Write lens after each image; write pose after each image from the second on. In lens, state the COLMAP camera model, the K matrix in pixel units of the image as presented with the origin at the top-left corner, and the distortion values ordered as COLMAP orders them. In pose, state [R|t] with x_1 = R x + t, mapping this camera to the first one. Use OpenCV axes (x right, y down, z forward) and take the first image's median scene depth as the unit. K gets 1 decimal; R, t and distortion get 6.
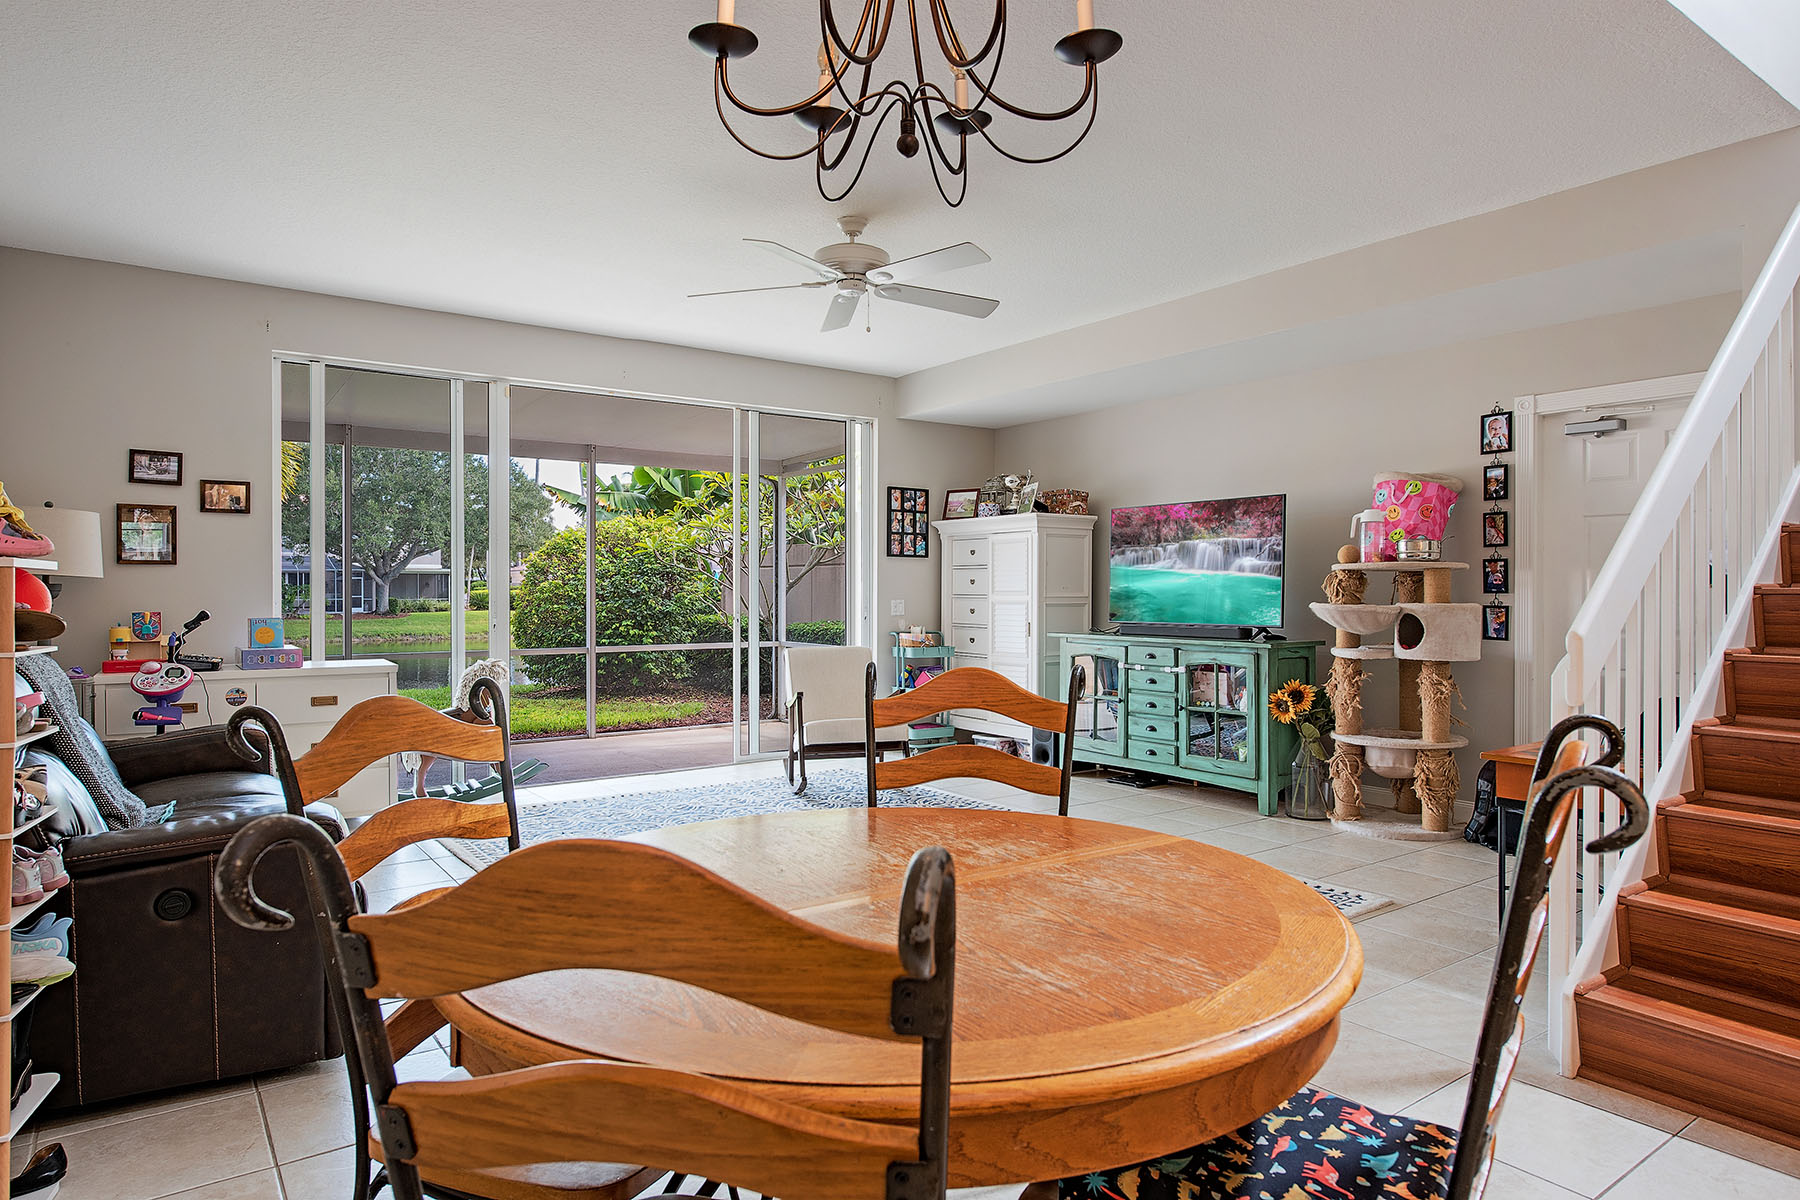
lens RADIAL K [[1048.8, 0, 902.1], [0, 1048.8, 600.5], [0, 0, 1]] dist [-0.002566, -0.000222]
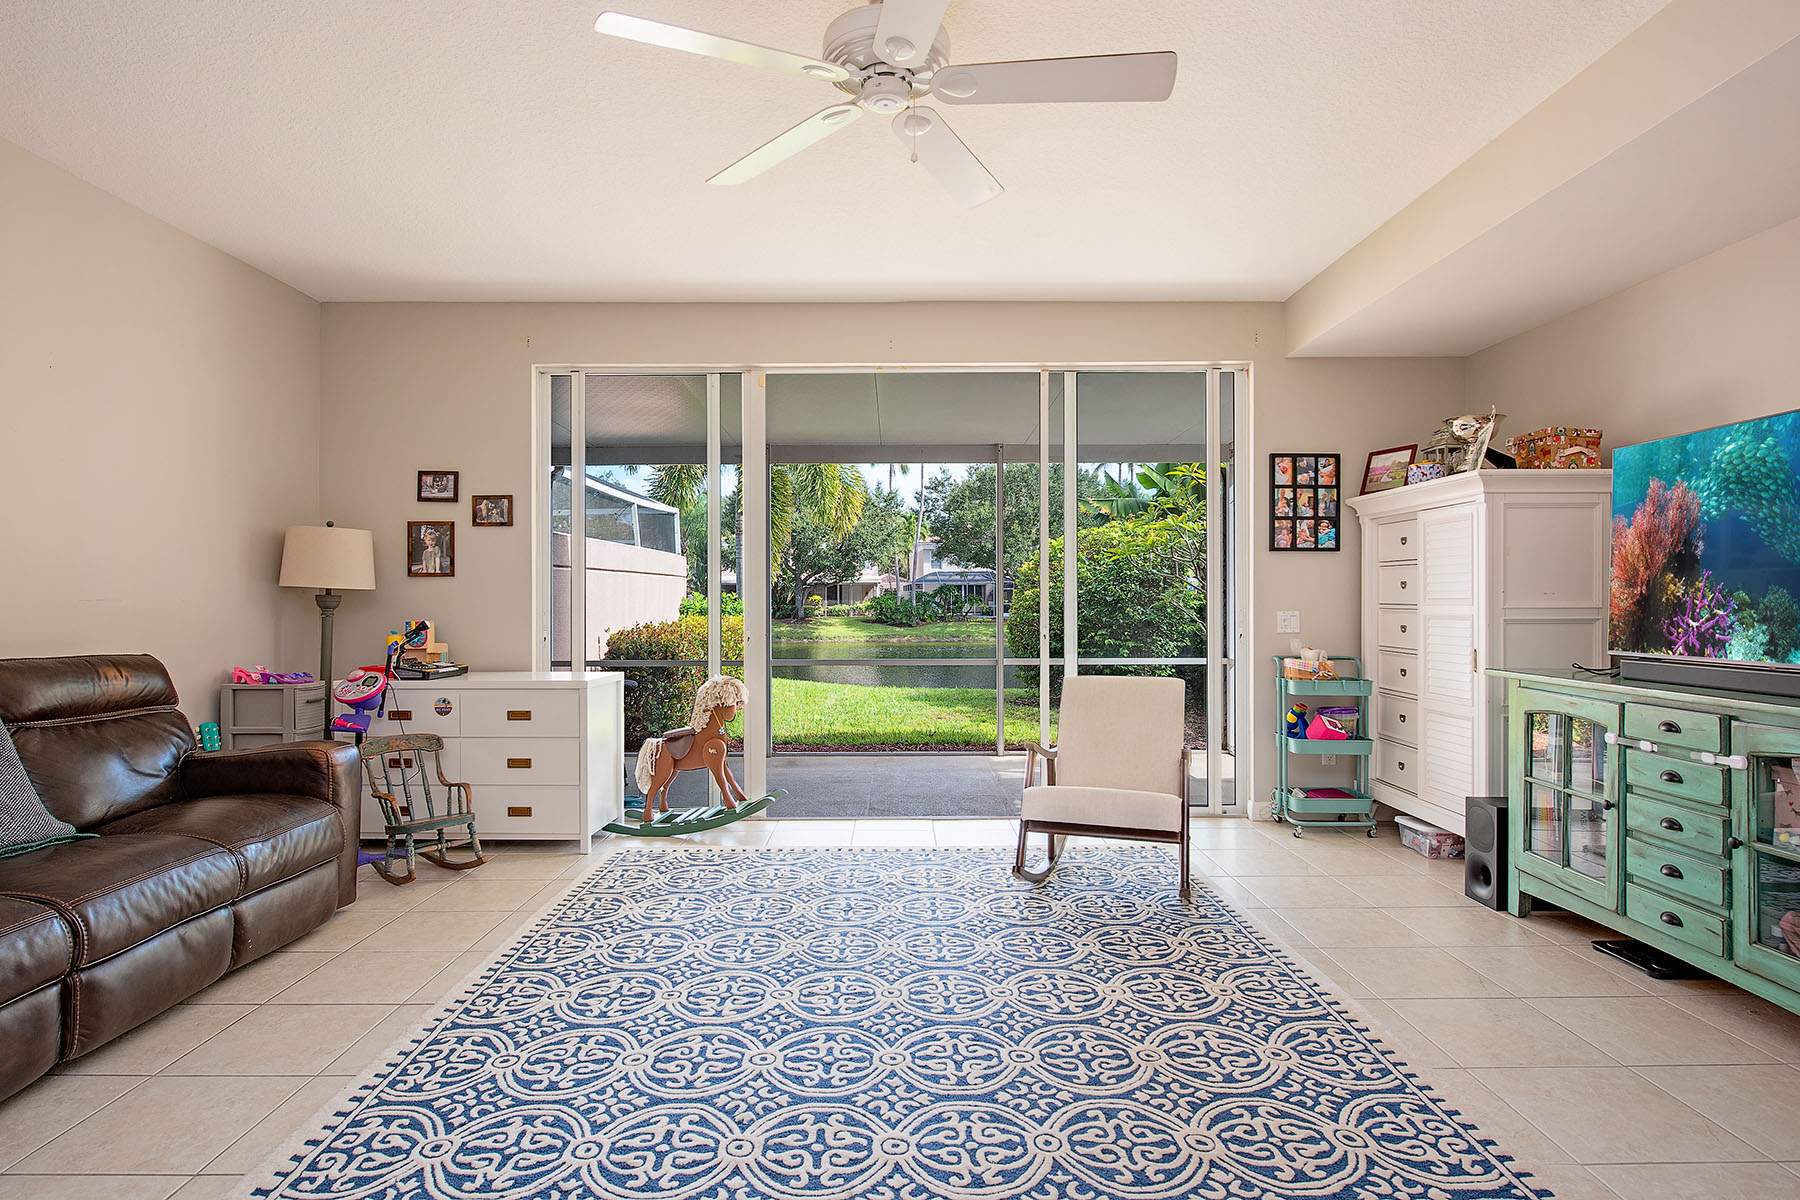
lens RADIAL K [[957.3, 0, 897.6], [0, 957.3, 602.5], [0, 0, 1]] dist [0.017532, -0.001056]
pose [[0.811815, -0.000227, -0.583914, 0.165568], [-0.002513, 0.999989, -0.003883, -0.003494], [0.583909, 0.004620, 0.811806, 0.321246]]
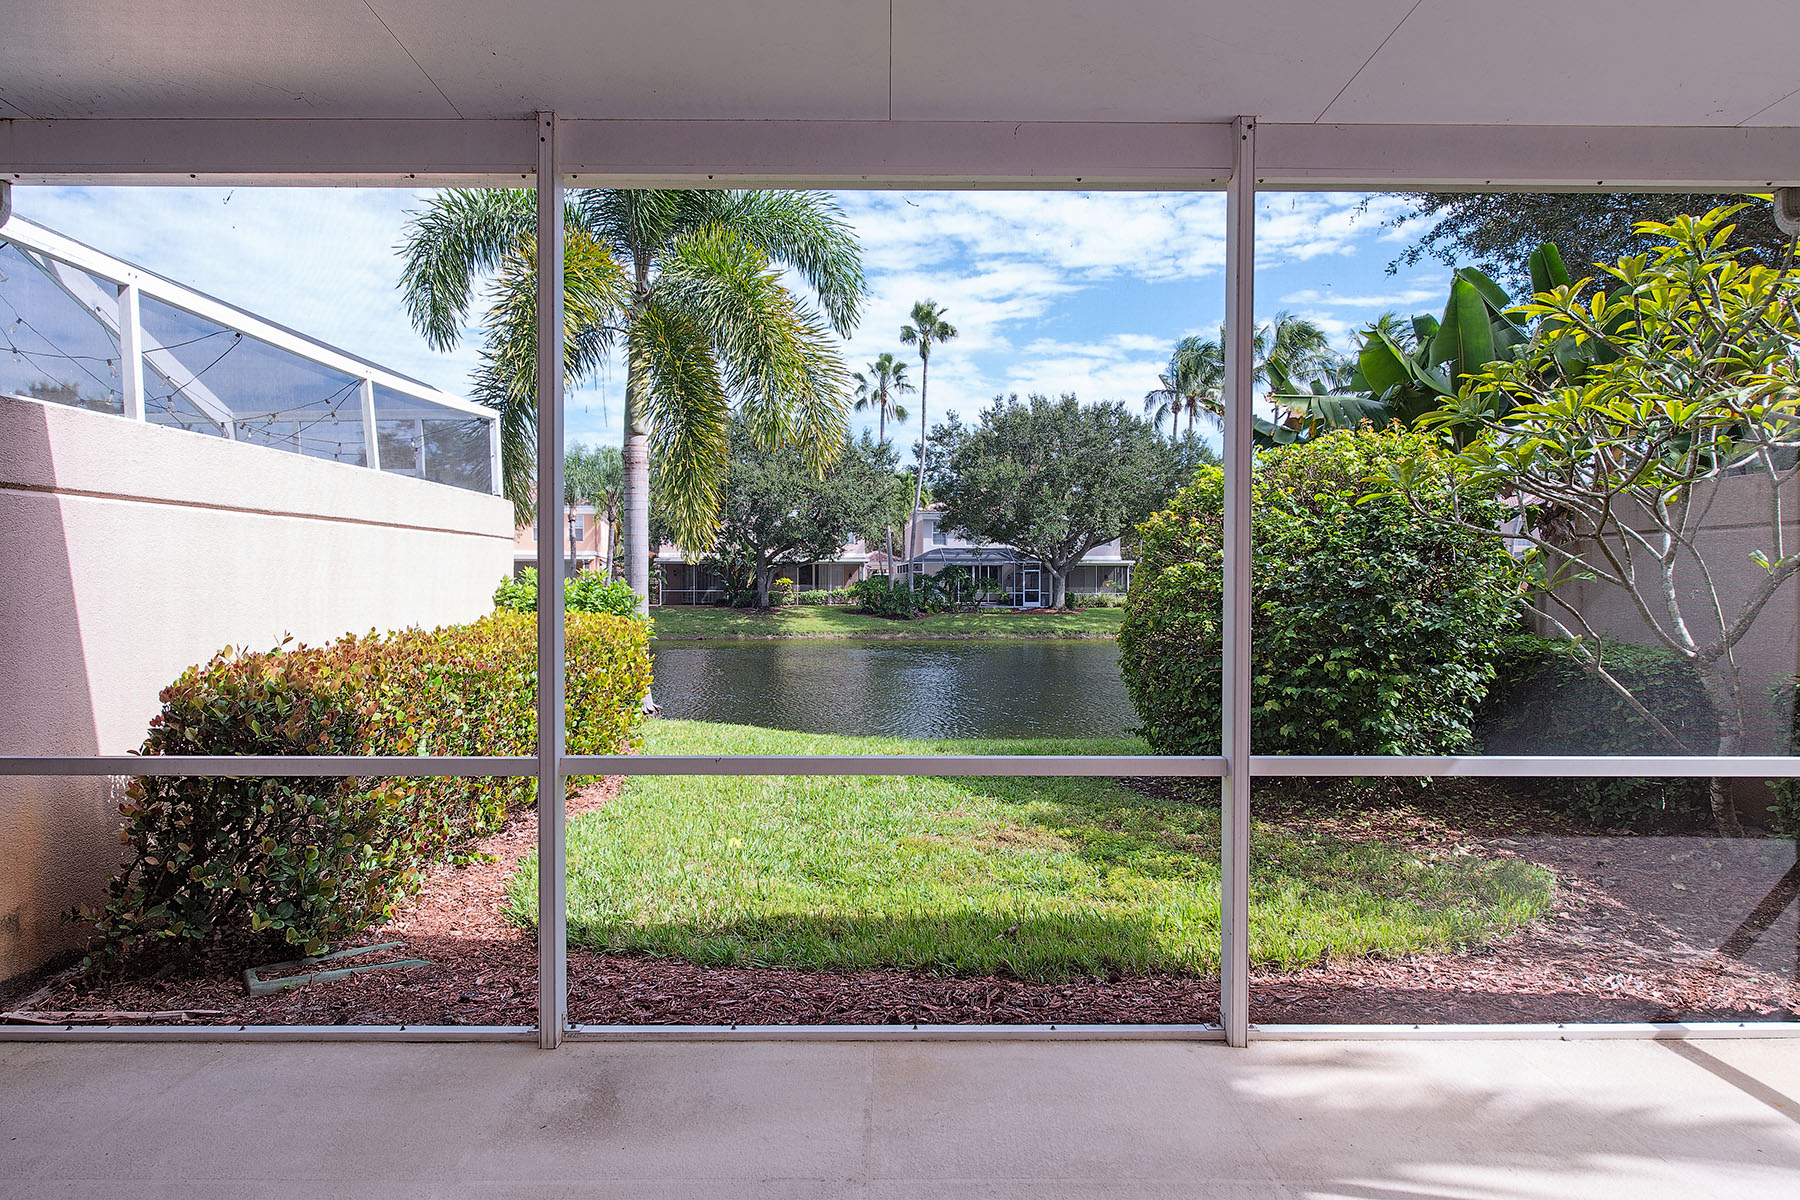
lens RADIAL K [[1149.3, 0, 898.1], [0, 1149.3, 605.1], [0, 0, 1]] dist [0.004122, 0.000296]
pose [[0.817307, 0.014479, -0.576020, -0.231106], [-0.009816, 0.999889, 0.011206, -0.006577], [0.576119, -0.003505, 0.817359, 0.839556]]
